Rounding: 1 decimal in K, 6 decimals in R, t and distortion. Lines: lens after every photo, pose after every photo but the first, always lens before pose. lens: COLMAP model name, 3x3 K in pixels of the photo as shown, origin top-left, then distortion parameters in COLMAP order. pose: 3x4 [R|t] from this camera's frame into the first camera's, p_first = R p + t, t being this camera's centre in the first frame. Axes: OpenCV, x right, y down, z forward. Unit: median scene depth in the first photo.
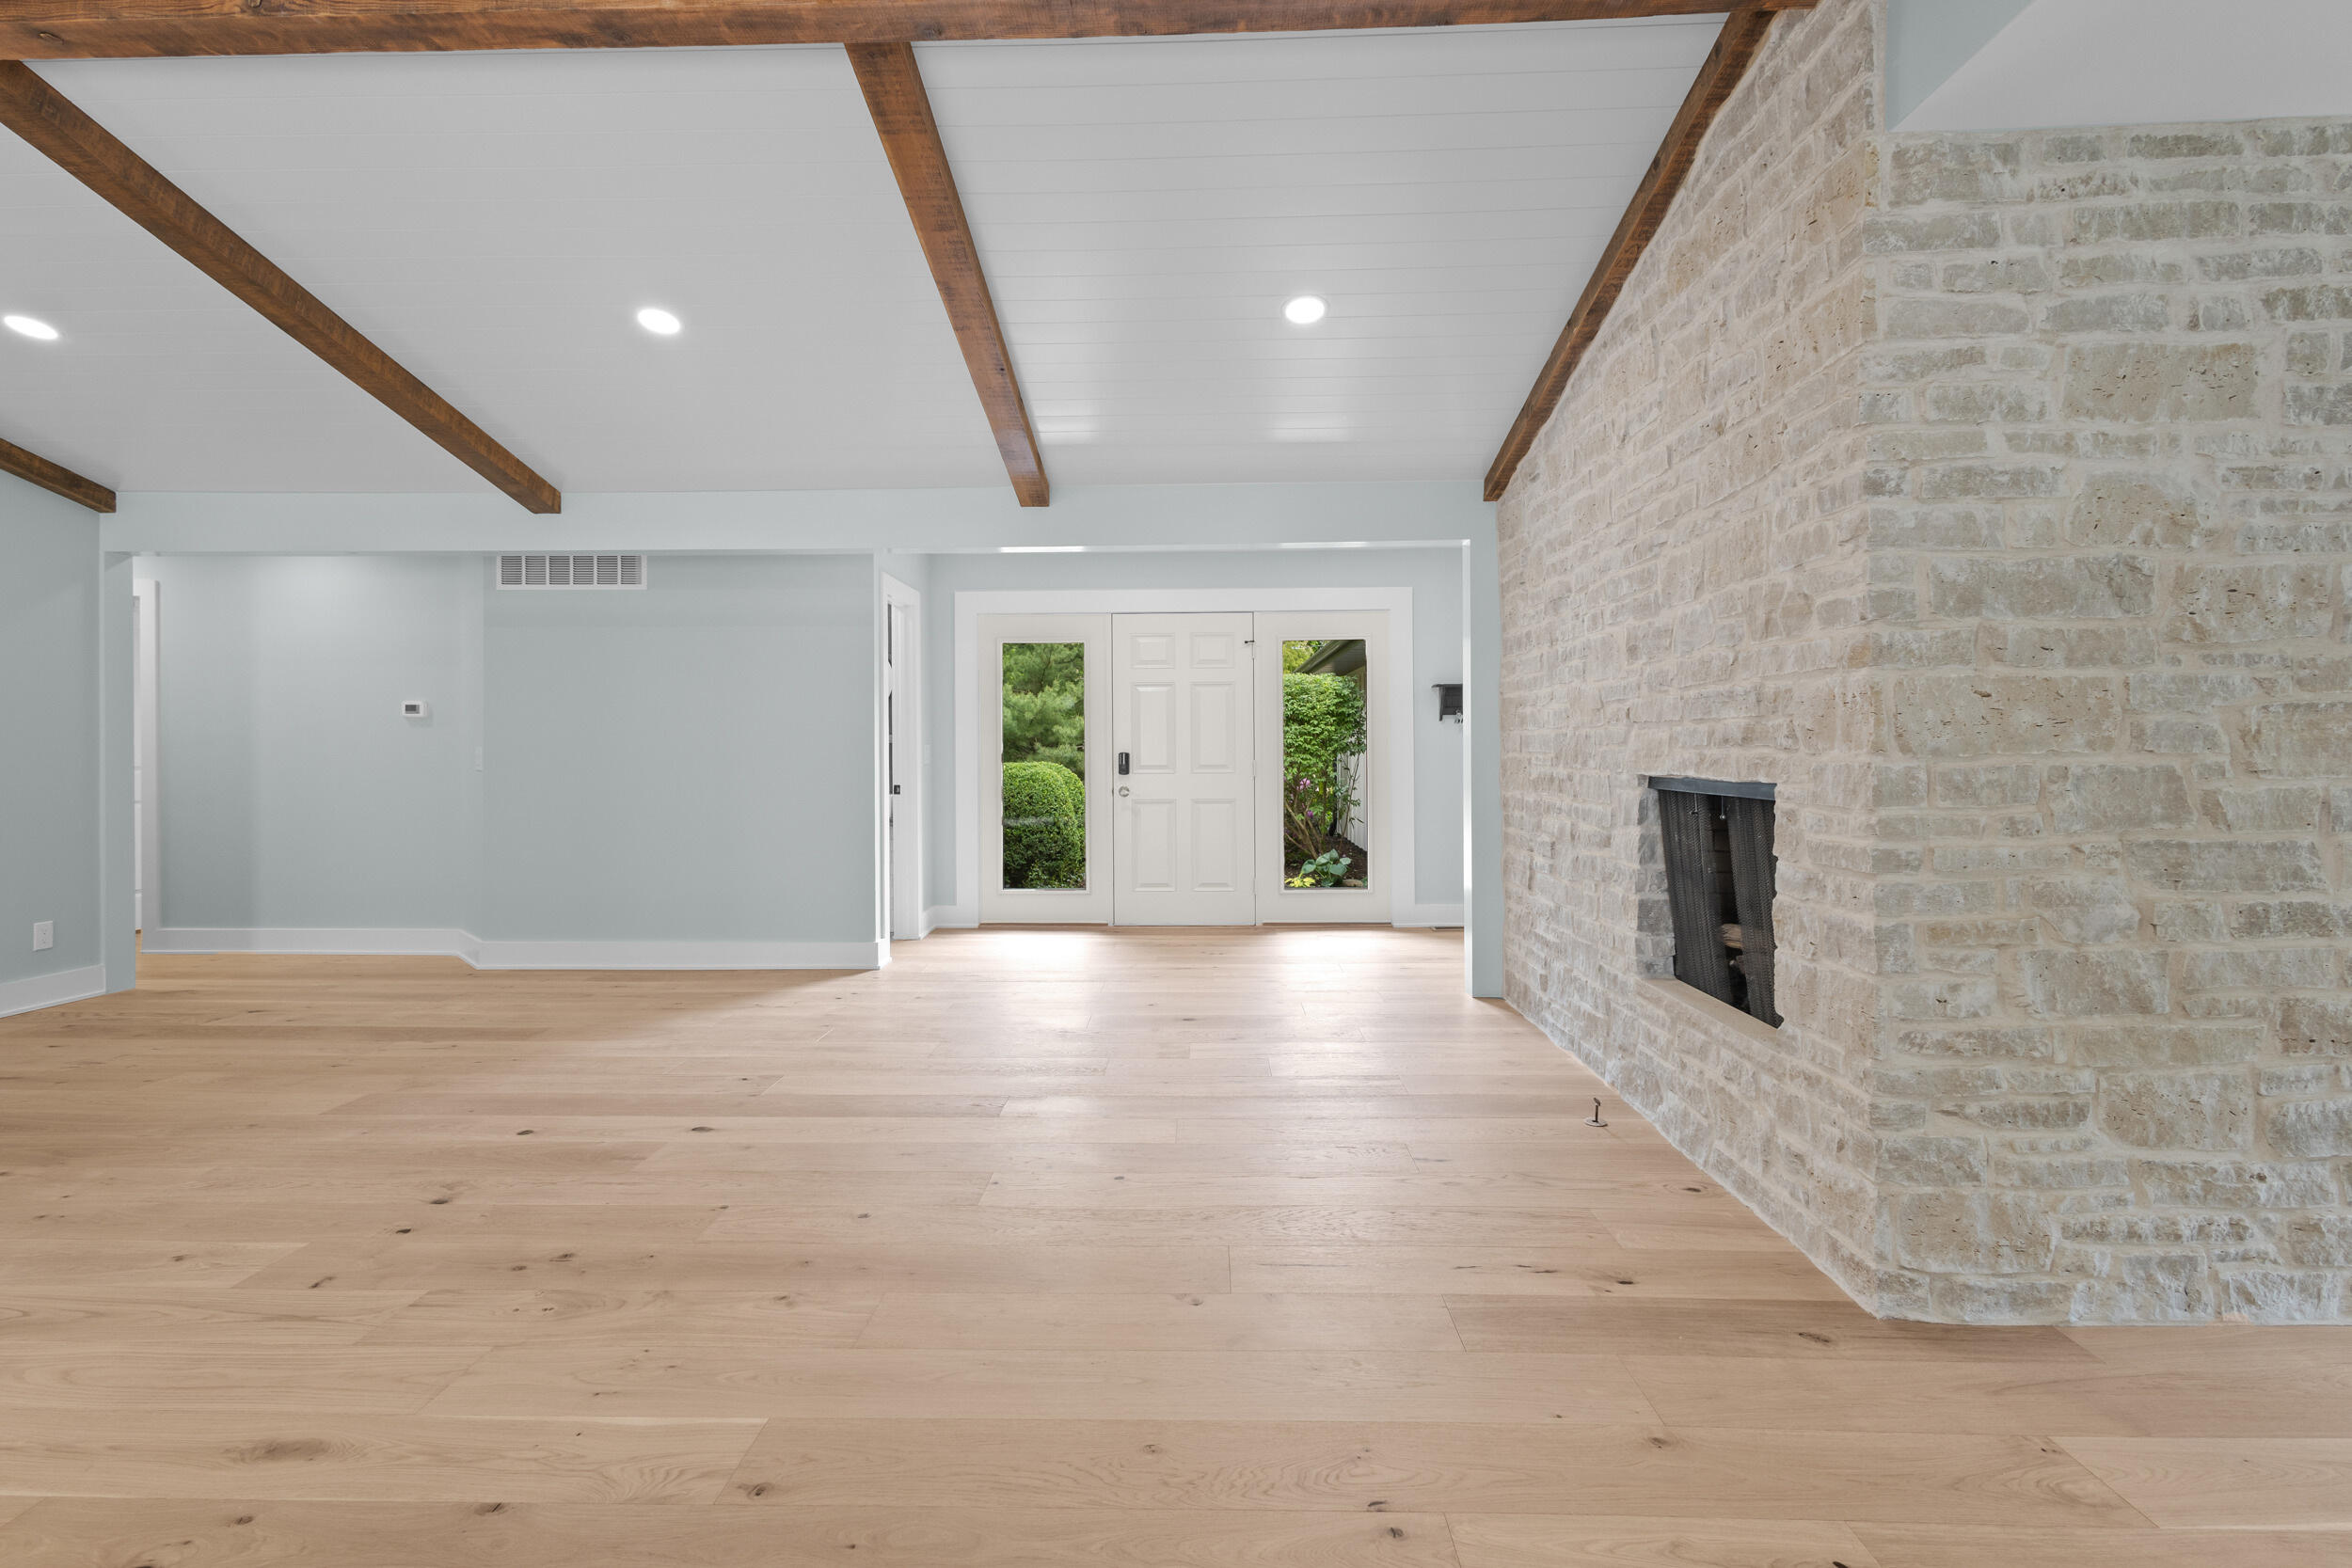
lens RADIAL K [[1091.8, 0, 1174.3], [0, 1091.8, 770.6], [0, 0, 1]] dist [0.000980, -0.004795]
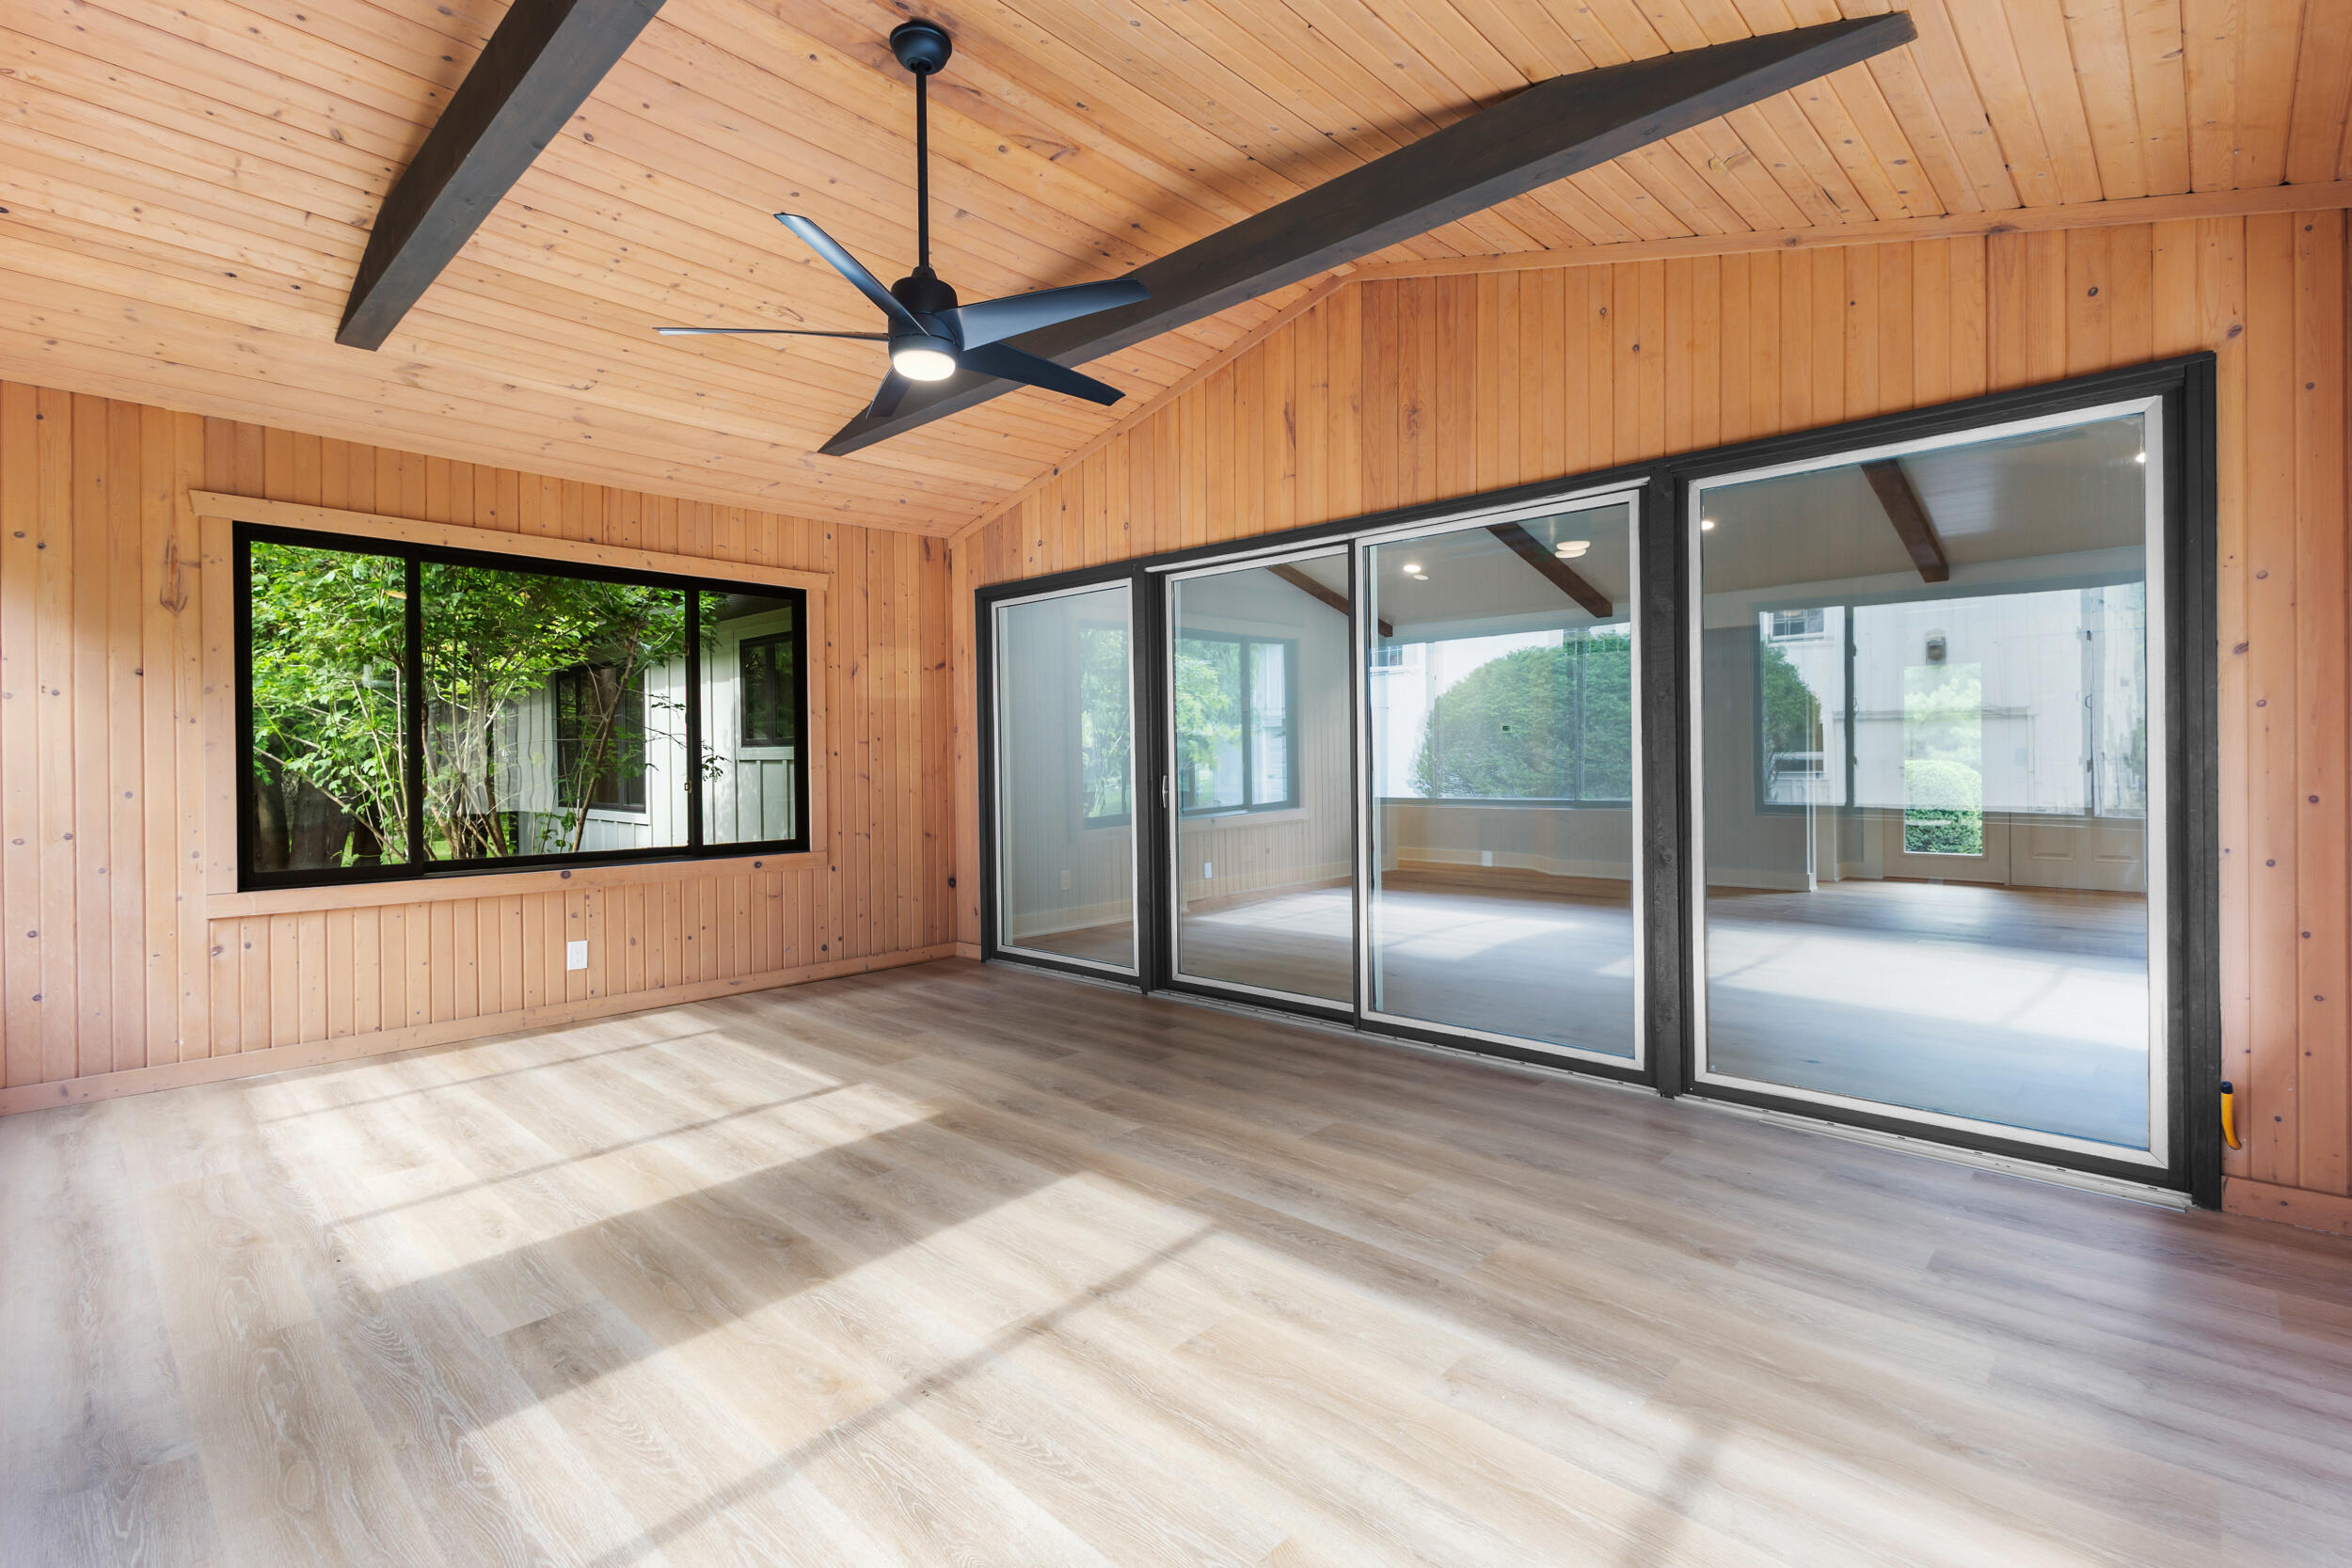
lens RADIAL K [[1091.8, 0, 1163.7], [0, 1091.8, 774.3], [0, 0, 1]] dist [0.000980, -0.004795]
pose [[0.741606, 0.015143, -0.670664, 0.085798], [-0.014568, 0.999873, 0.006466, 0.016119], [0.670677, 0.004975, 0.741733, -0.760827]]
